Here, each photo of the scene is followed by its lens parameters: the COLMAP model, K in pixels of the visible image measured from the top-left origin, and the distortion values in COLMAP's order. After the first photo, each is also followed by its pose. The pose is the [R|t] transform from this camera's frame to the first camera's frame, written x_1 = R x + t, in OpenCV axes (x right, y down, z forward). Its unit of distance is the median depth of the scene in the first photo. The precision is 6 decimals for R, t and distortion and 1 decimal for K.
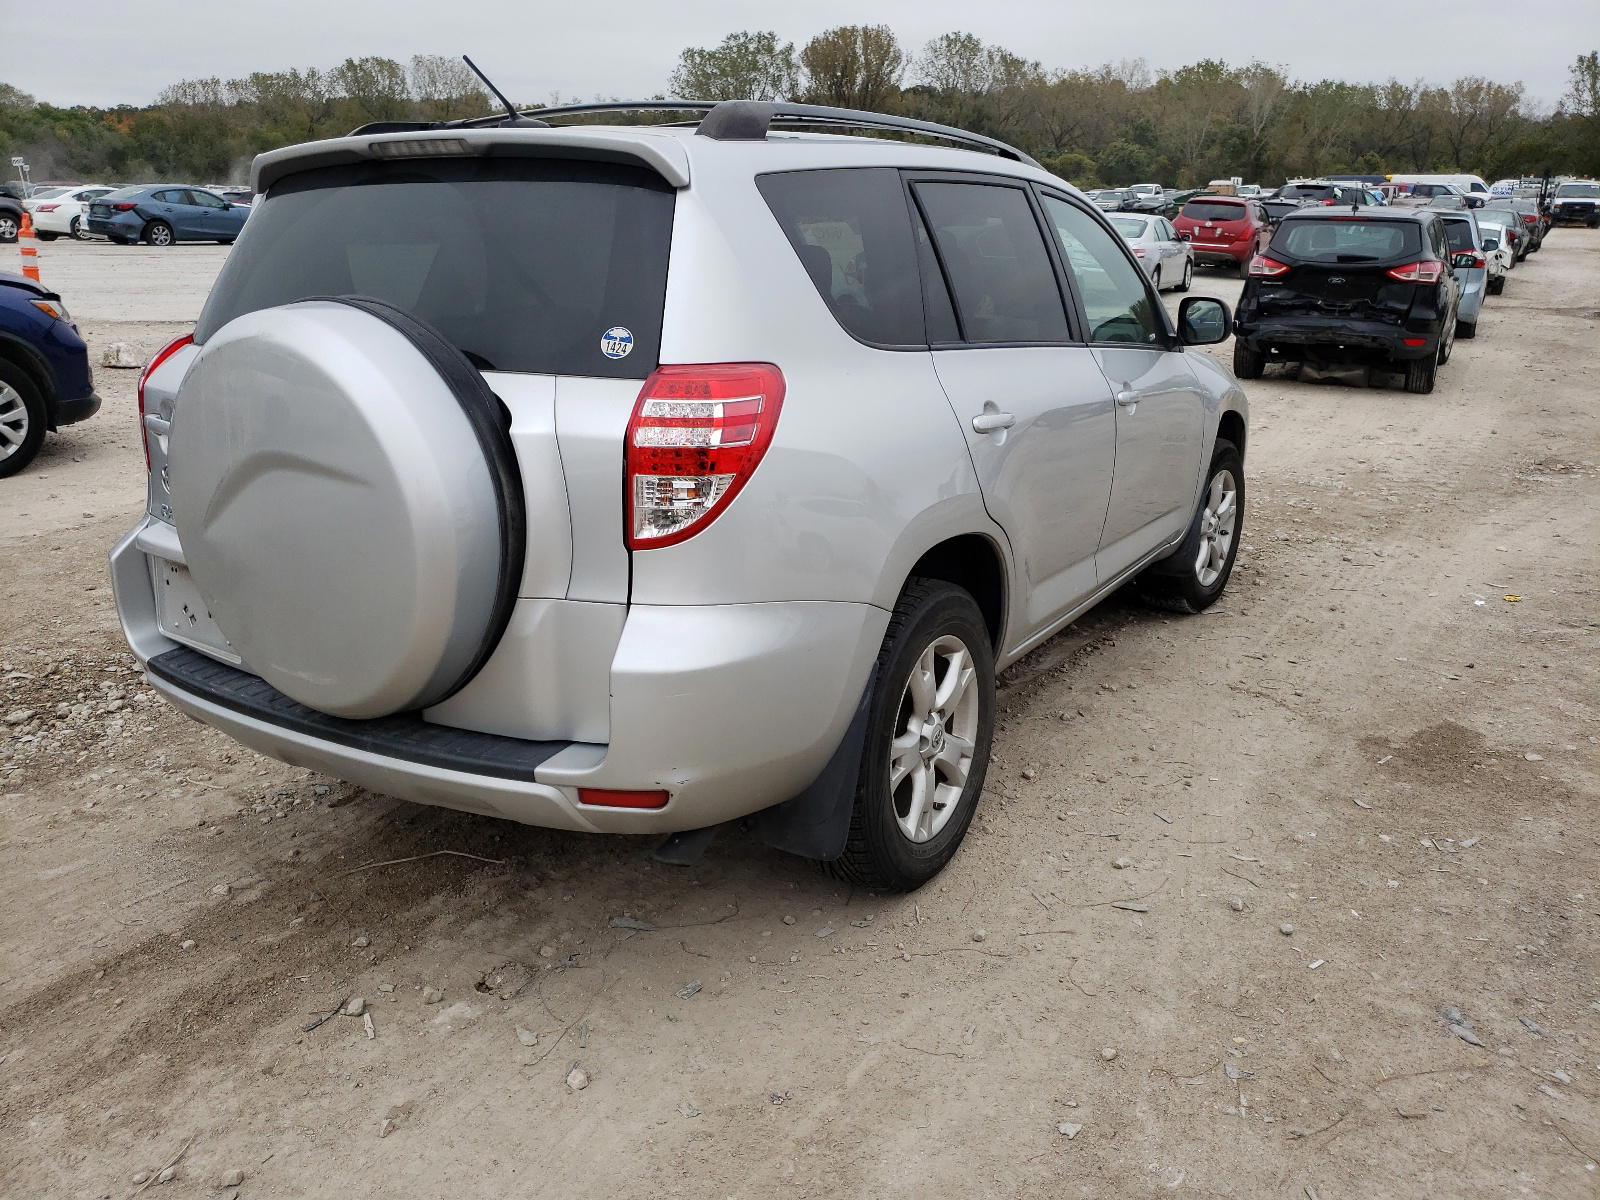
lens RADIAL K [[1215.9, 0, 812.6], [0, 1215.9, 600.7], [0, 0, 1]] dist [0.030410, -0.001854]
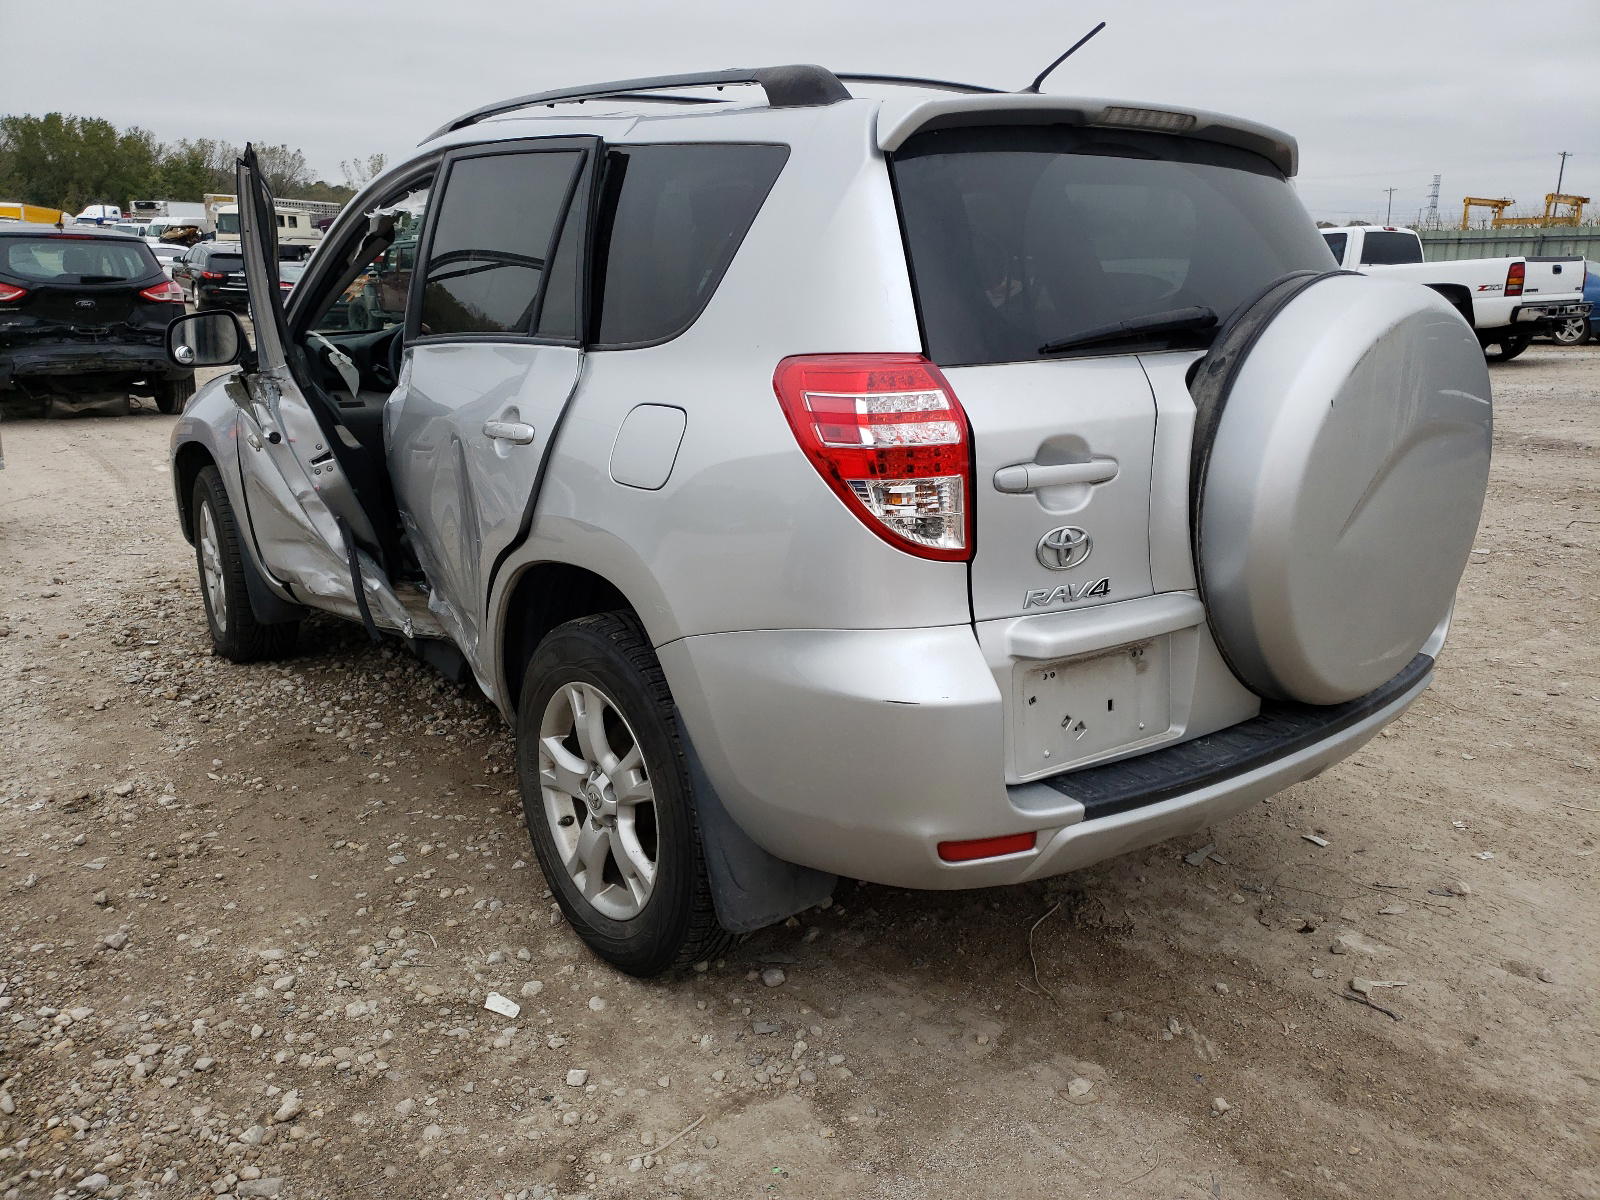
lens RADIAL K [[1215.9, 0, 812.0], [0, 1215.9, 599.0], [0, 0, 1]] dist [0.030410, -0.001854]
pose [[0.356419, -0.259139, 0.897671, -0.265335], [0.281681, 0.945868, 0.161211, -0.048380], [-0.890854, 0.195398, 0.410120, 0.185633]]
